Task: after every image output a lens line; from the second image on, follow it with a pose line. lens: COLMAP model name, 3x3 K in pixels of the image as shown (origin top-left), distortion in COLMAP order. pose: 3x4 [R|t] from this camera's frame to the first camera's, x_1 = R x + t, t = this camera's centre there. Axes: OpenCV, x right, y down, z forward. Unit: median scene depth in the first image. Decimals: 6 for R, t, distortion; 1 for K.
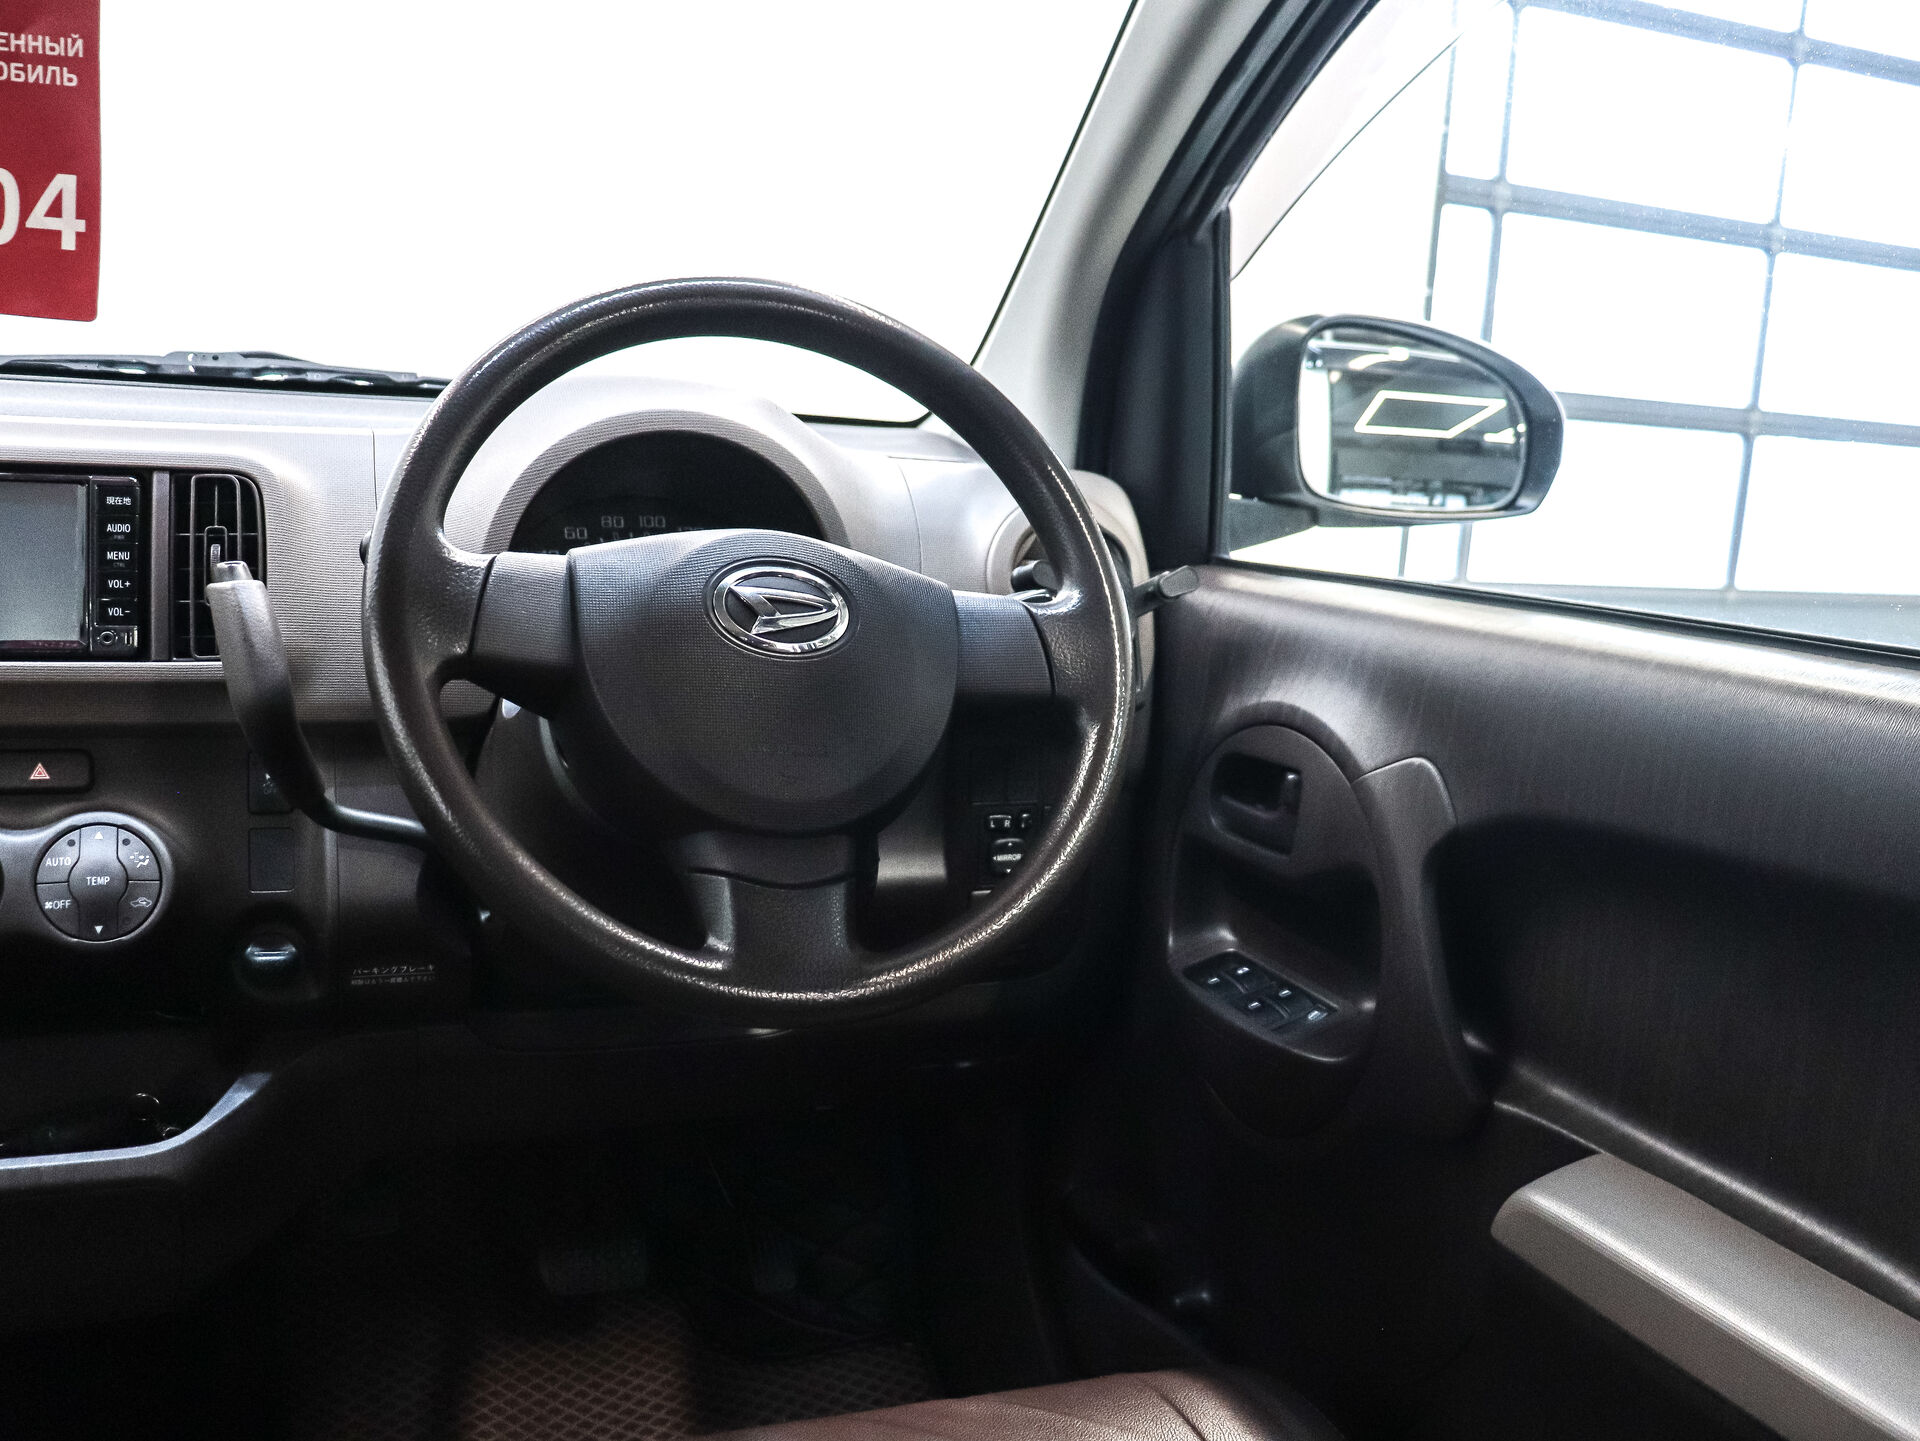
lens RADIAL K [[1776.2, 0, 967.6], [0, 1776.2, 727.9], [0, 0, 1]] dist [-0.179227, 0.148206]
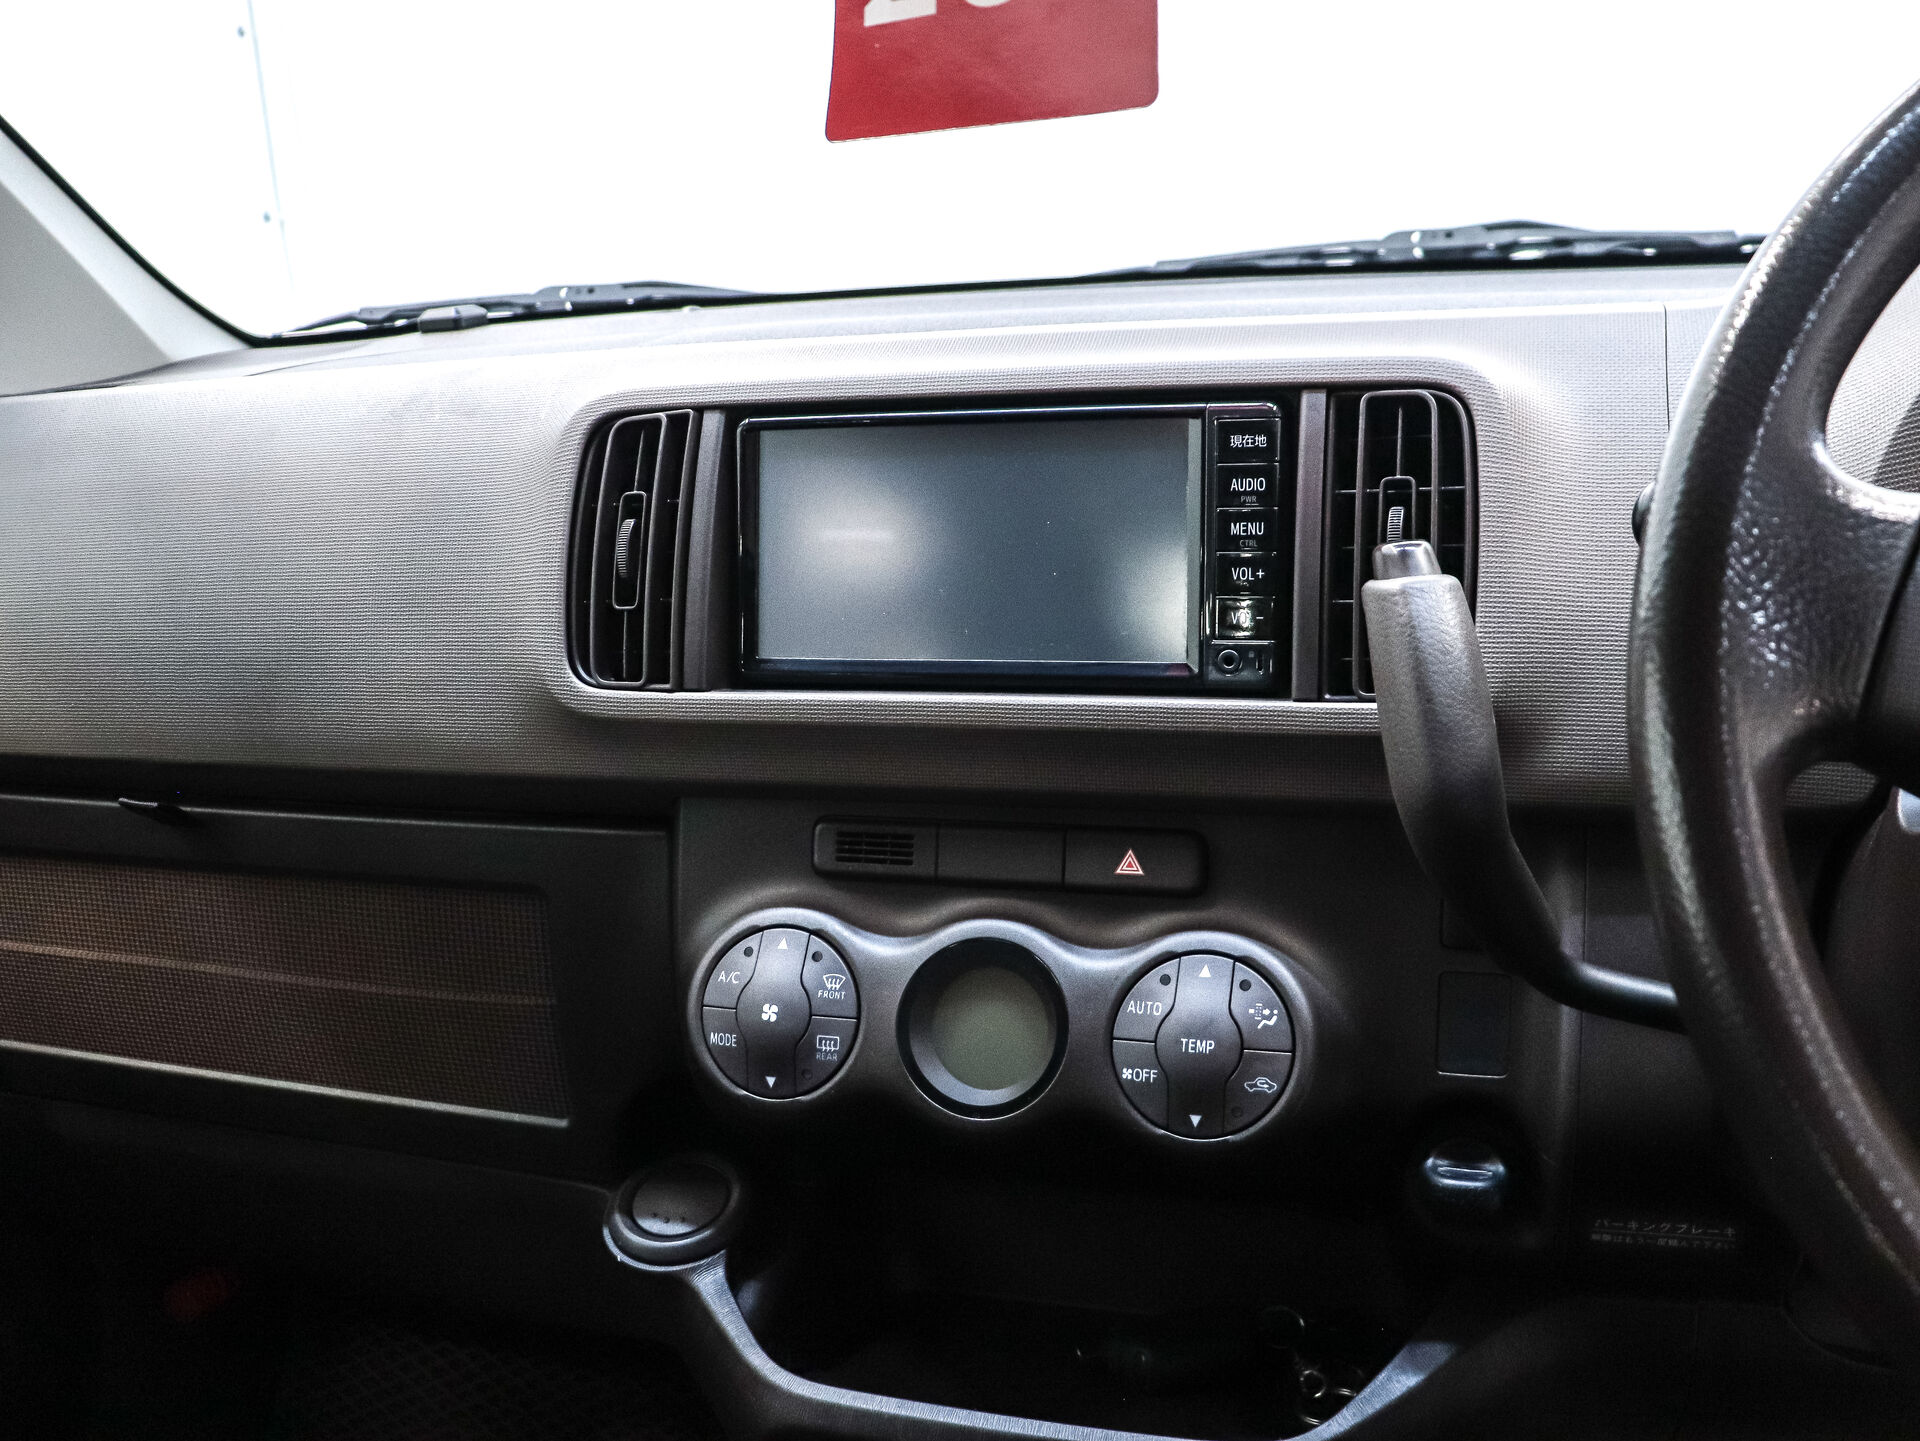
lens RADIAL K [[1738.8, 0, 987.9], [0, 1738.8, 735.1], [0, 0, 1]] dist [-0.178582, 0.127314]
pose [[0.754595, 0.049330, -0.654333, -0.149745], [-0.015368, 0.998225, 0.057533, -0.060096], [0.656010, -0.033359, 0.754014, 0.457656]]
